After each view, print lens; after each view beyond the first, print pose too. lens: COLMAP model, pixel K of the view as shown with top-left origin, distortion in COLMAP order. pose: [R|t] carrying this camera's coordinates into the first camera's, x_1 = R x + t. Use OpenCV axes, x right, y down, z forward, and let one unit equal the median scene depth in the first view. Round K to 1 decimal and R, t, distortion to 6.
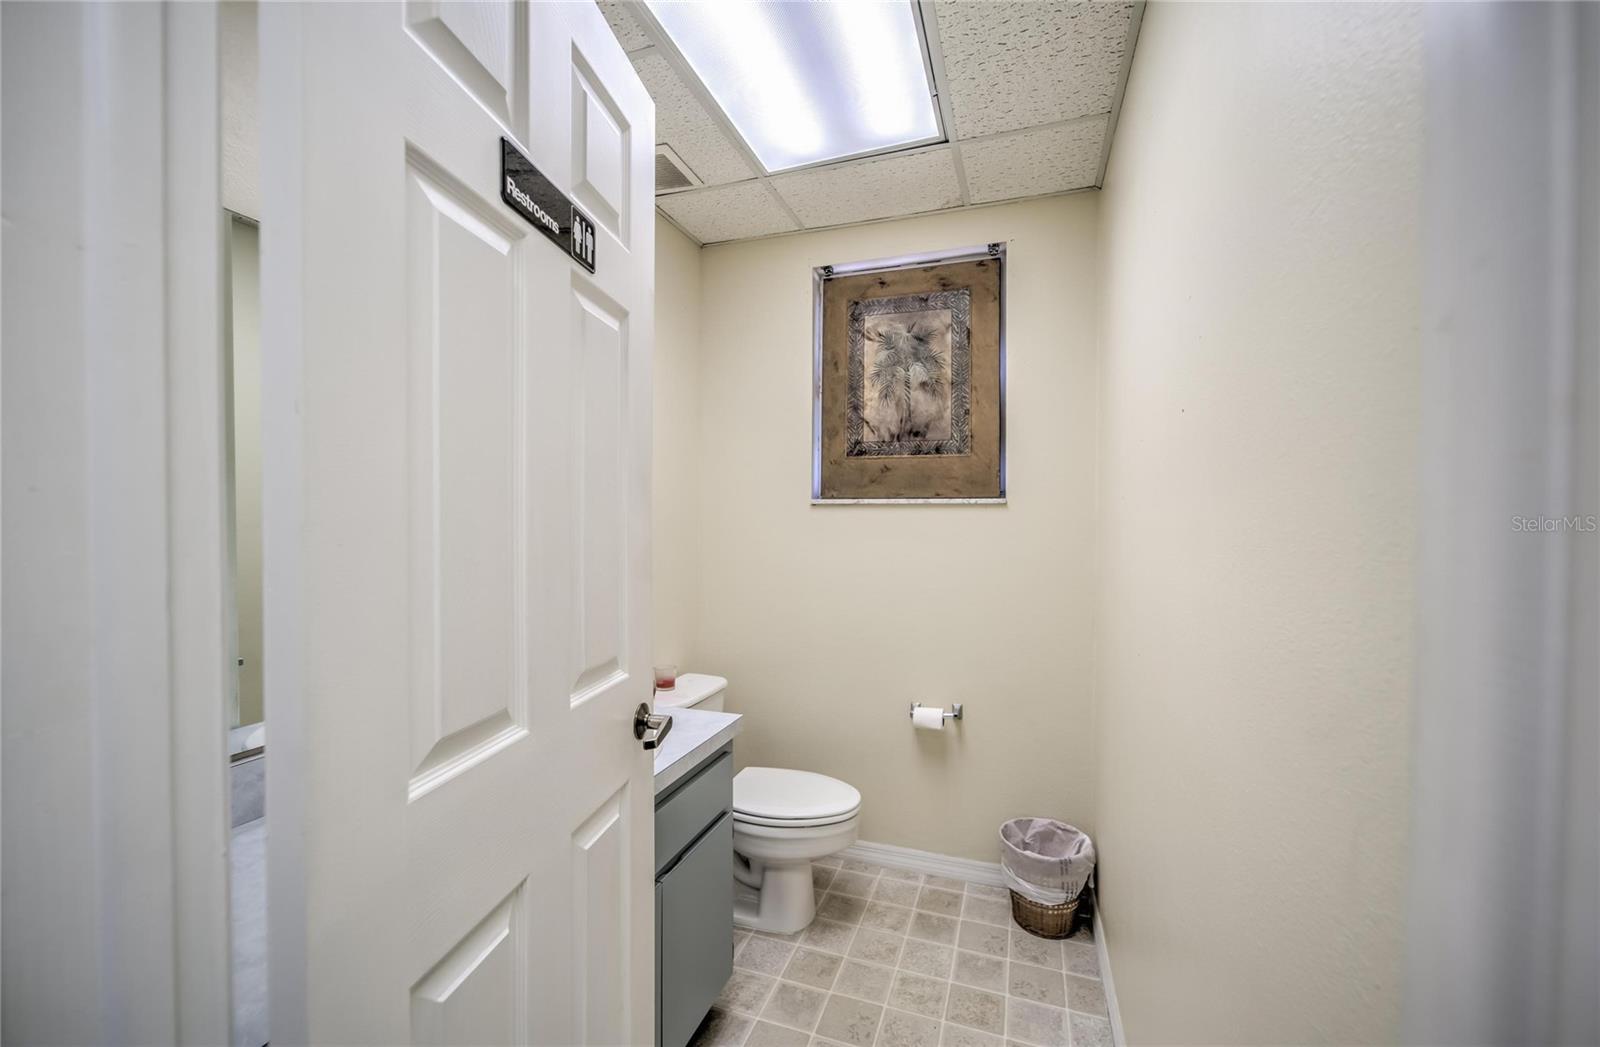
lens RADIAL K [[648.4, 0, 801.7], [0, 648.4, 540.4], [0, 0, 1]] dist [-0.001385, -0.000407]
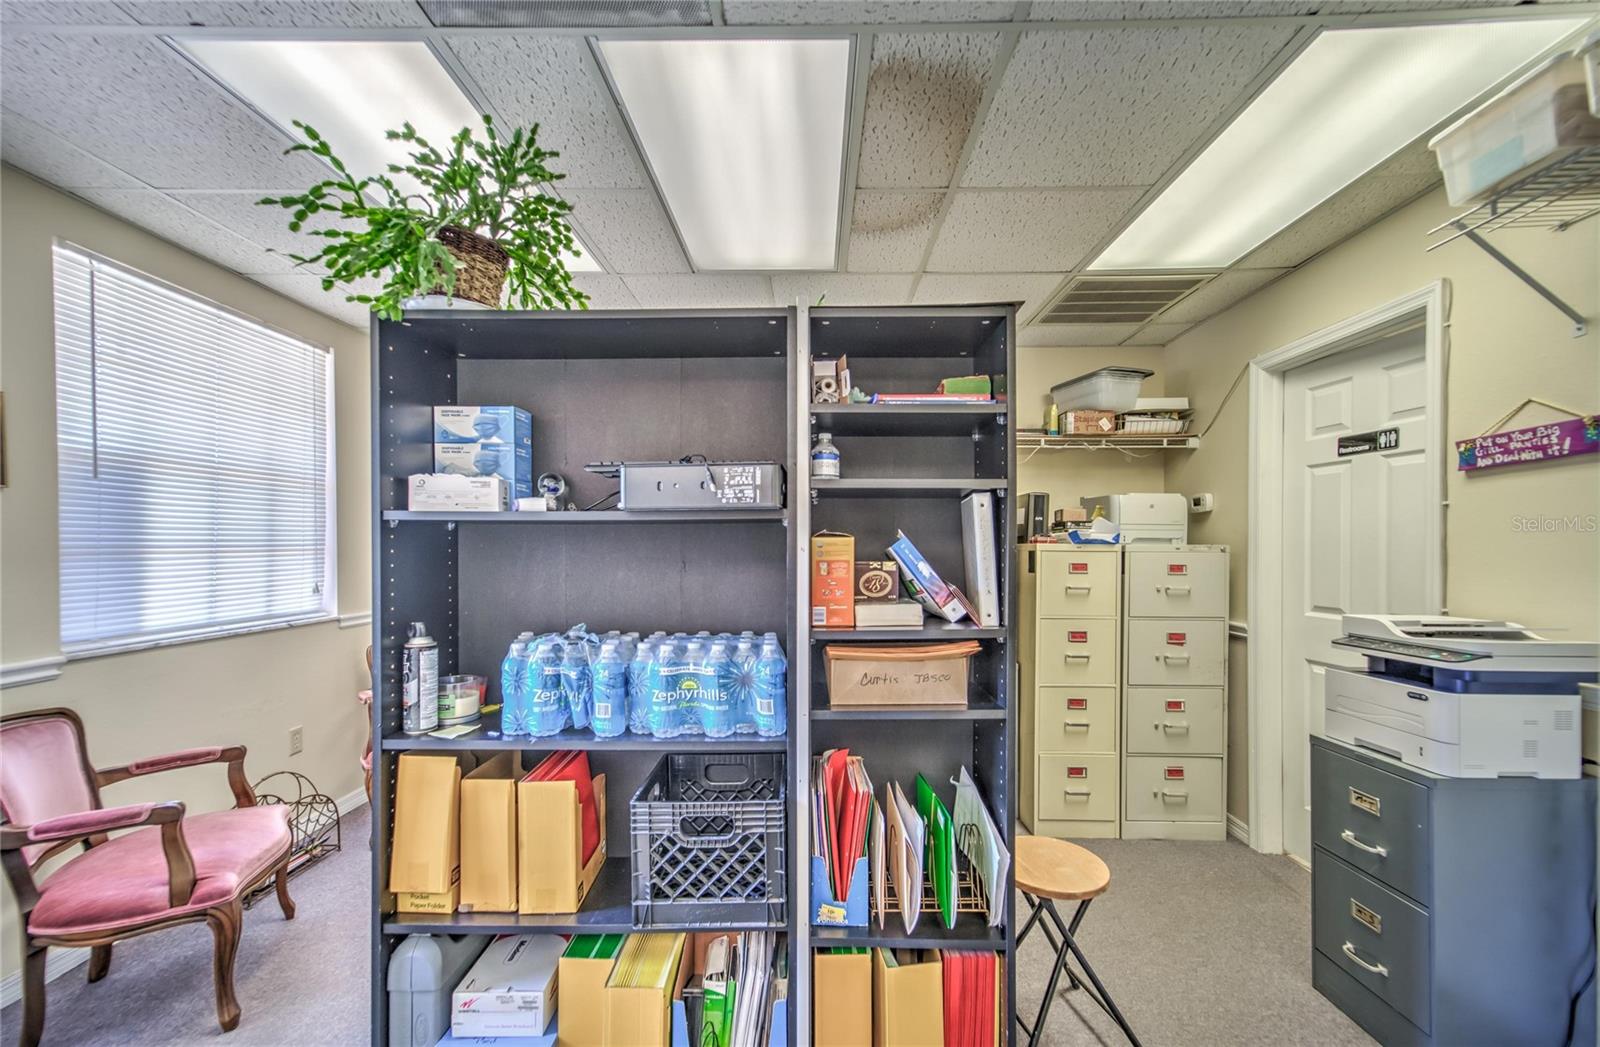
lens RADIAL K [[653.0, 0, 808.2], [0, 653.0, 554.7], [0, 0, 1]] dist [0.012762, 0.000081]
pose [[-0.948400, -0.000119, -0.317076, 3.067517], [-0.007634, 0.999719, 0.022460, -0.064037], [0.316984, 0.023721, -0.948134, 3.201225]]
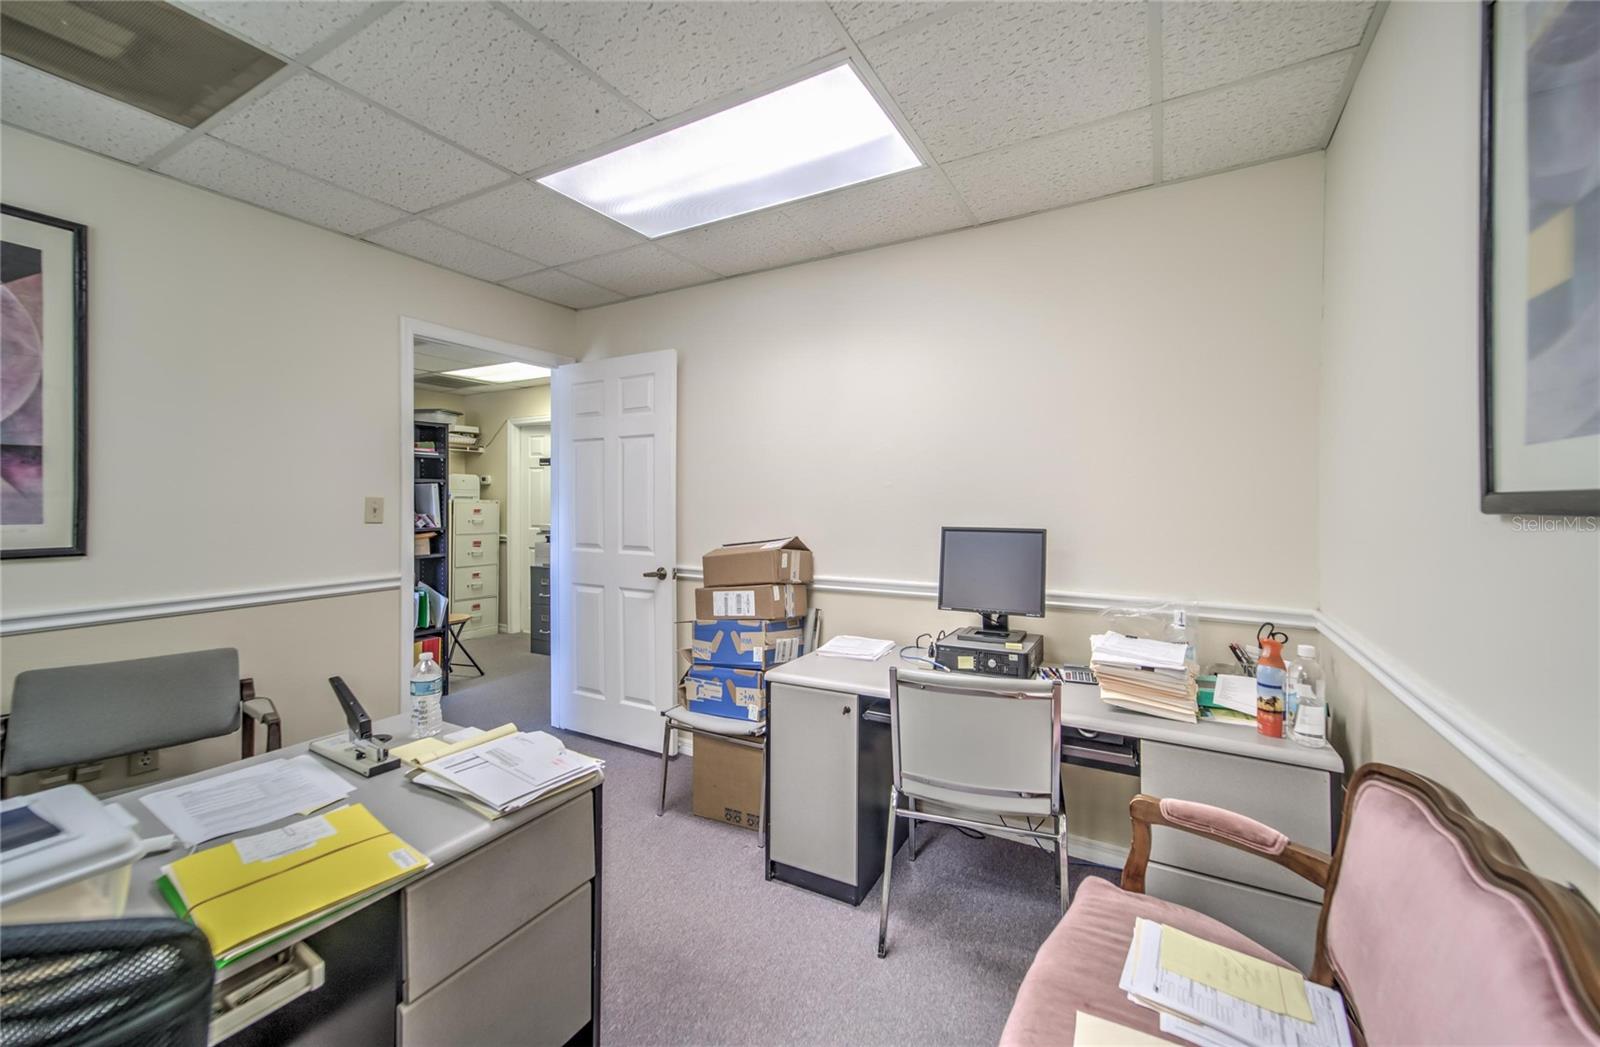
lens RADIAL K [[647.0, 0, 813.2], [0, 647.0, 501.3], [0, 0, 1]] dist [0.003388, 0.000232]
pose [[-0.186951, -0.004221, -0.982360, 6.888500], [-0.016258, 0.999867, -0.001202, -0.093579], [0.982235, 0.015746, -0.186995, 5.831647]]
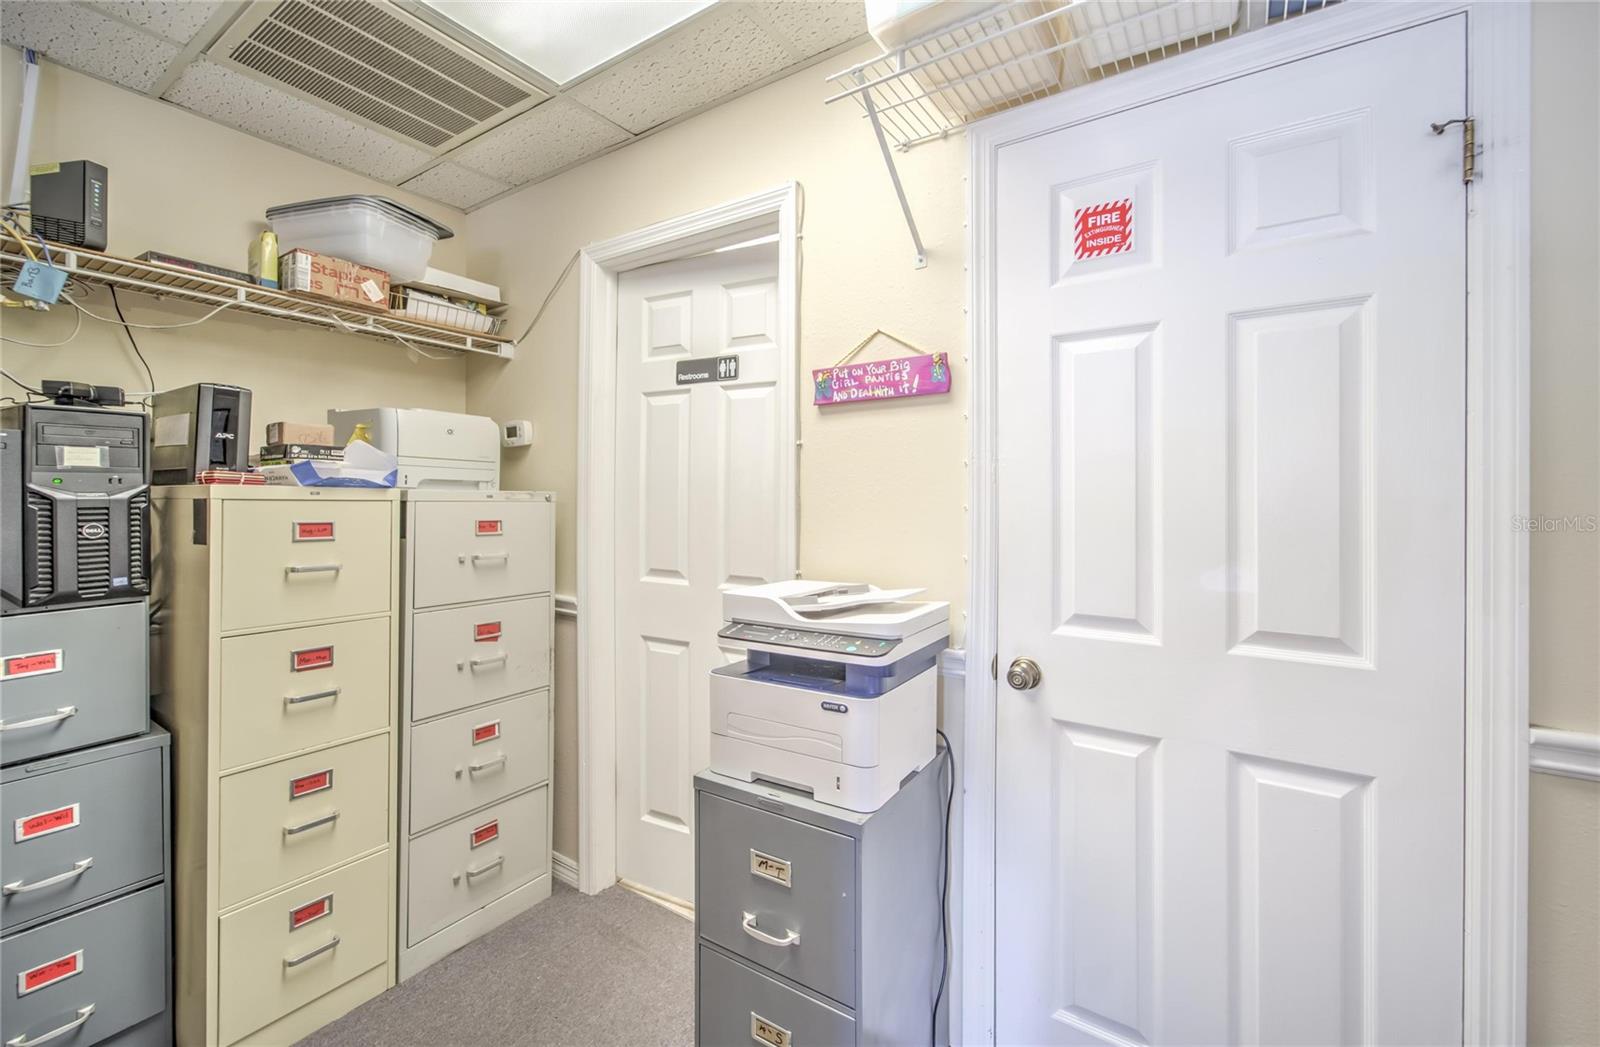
lens RADIAL K [[666.6, 0, 815.8], [0, 666.6, 492.5], [0, 0, 1]] dist [-0.056596, 0.056712]
pose [[-0.244664, -0.009198, -0.969564, 2.016747], [-0.018089, 0.999824, -0.004921, -0.055437], [0.969439, 0.016334, -0.244787, 2.144964]]
